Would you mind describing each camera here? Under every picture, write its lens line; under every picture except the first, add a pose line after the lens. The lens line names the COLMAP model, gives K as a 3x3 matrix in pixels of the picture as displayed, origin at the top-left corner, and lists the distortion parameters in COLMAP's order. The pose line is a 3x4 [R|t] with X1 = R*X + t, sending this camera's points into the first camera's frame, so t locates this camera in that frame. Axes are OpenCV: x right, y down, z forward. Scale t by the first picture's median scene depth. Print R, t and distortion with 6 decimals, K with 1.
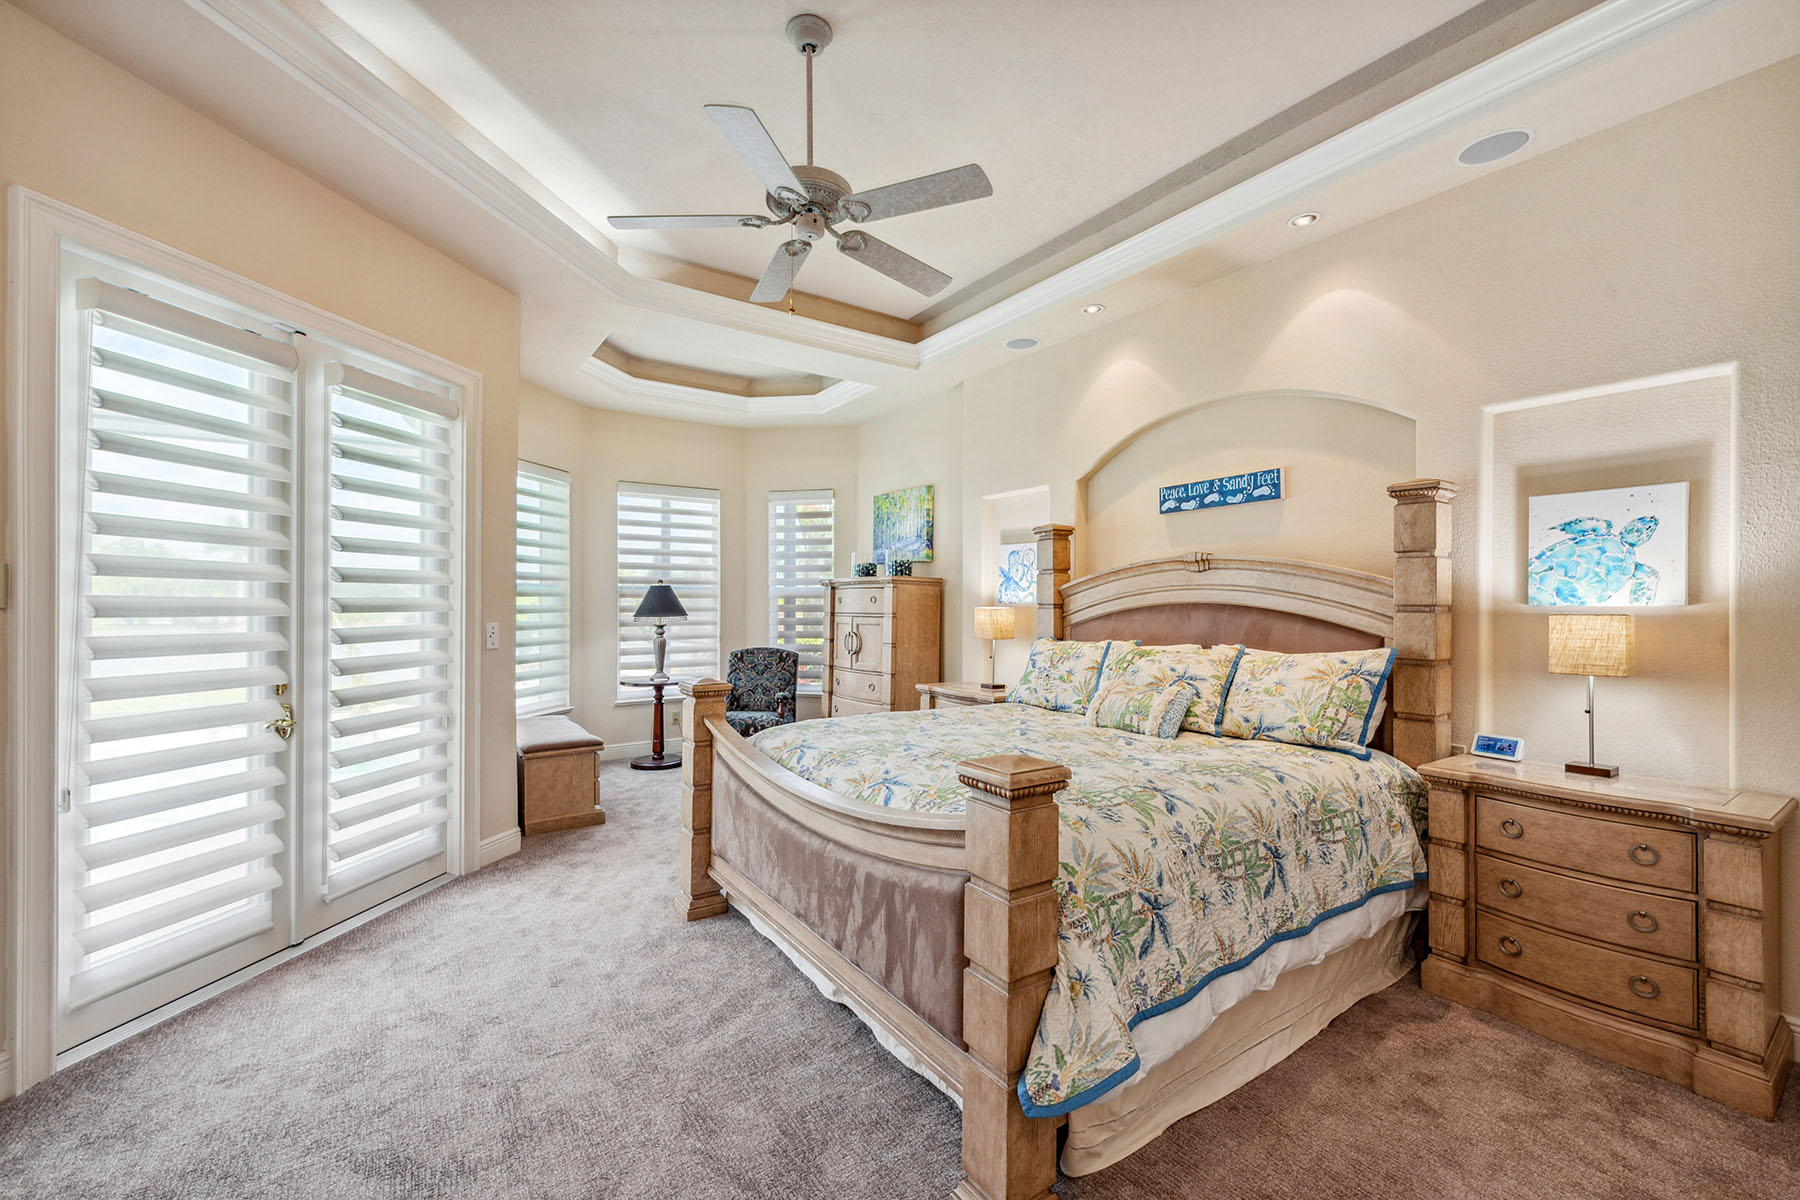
lens RADIAL K [[749.4, 0, 893.2], [0, 749.4, 603.3], [0, 0, 1]] dist [0.013366, -0.000153]
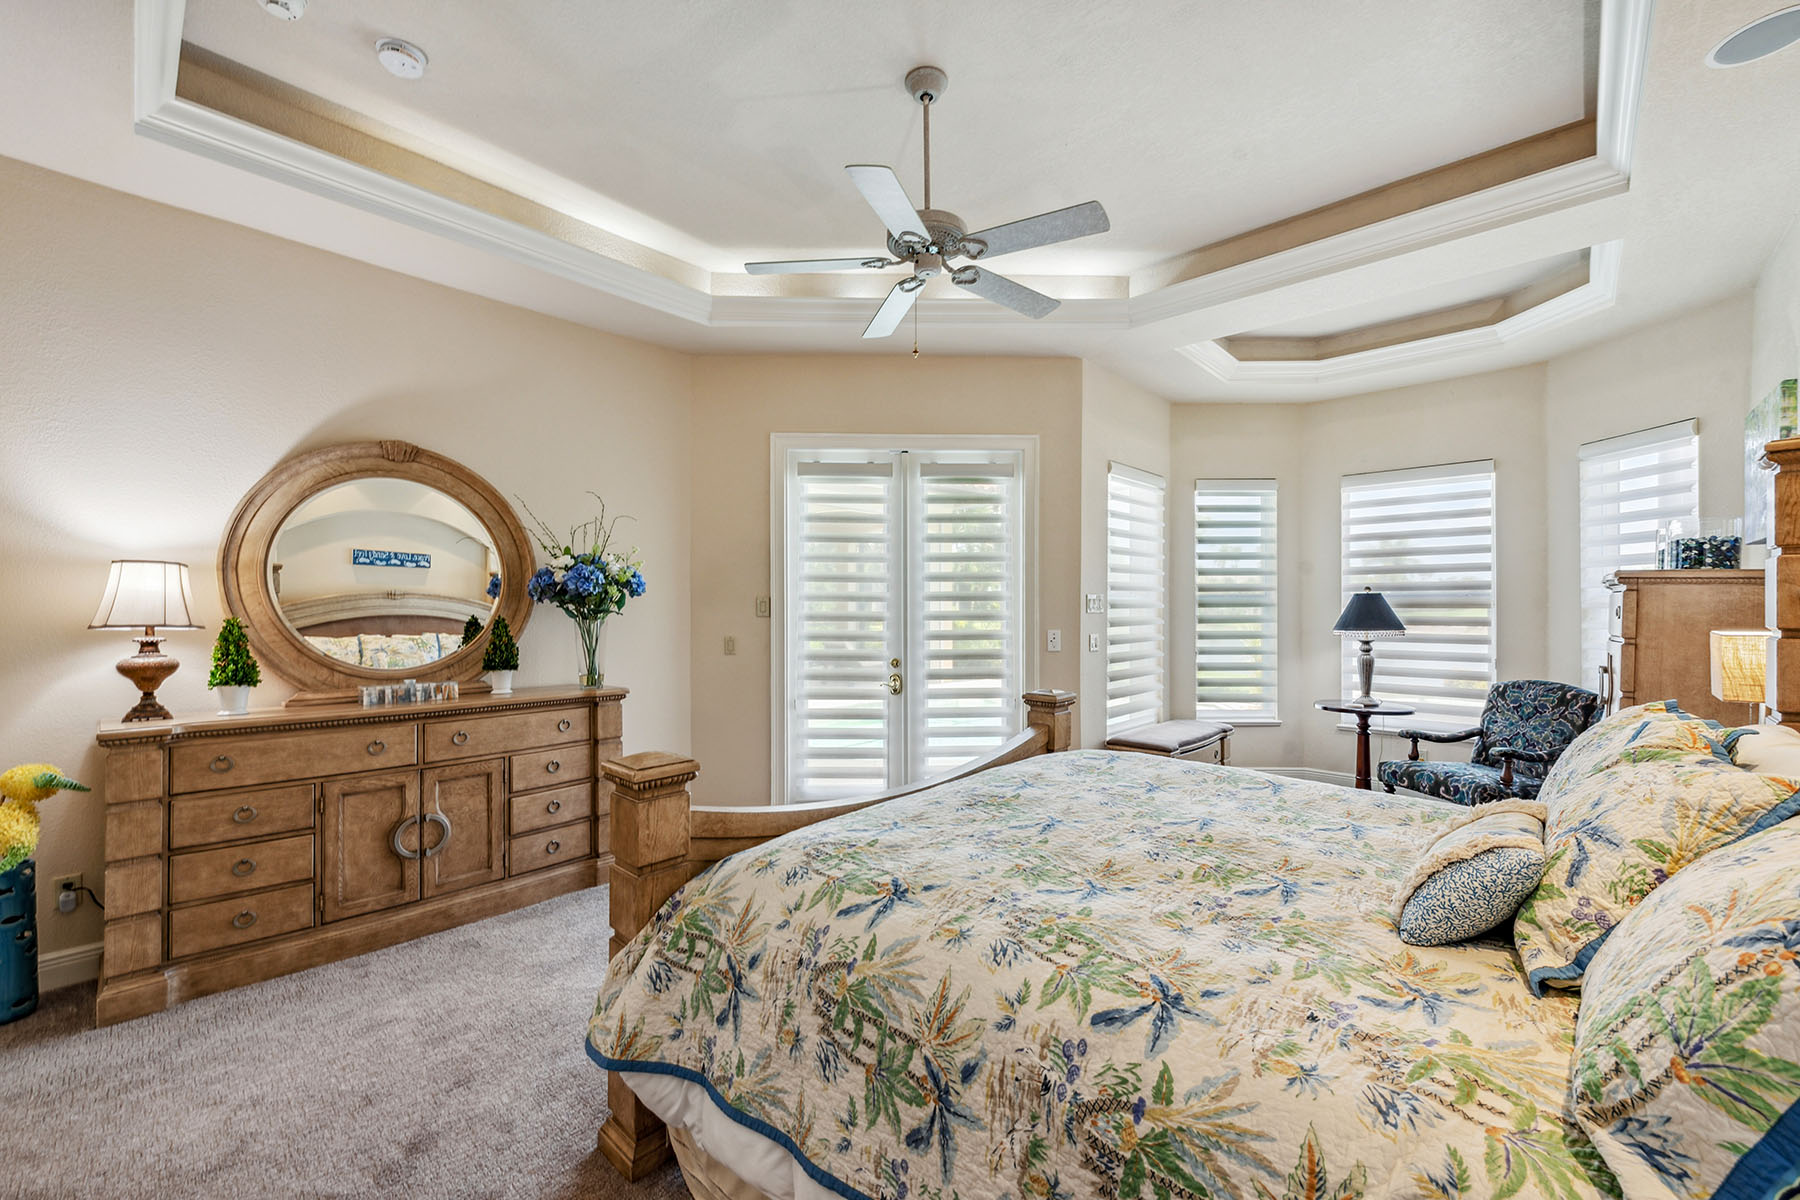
lens RADIAL K [[722.5, 0, 892.5], [0, 722.5, 603.4], [0, 0, 1]] dist [0.012867, -0.001945]
pose [[0.205616, -0.004964, -0.978620, 0.377015], [-0.001019, 0.999986, -0.005286, -0.007414], [0.978632, 0.002084, 0.205608, 0.317377]]
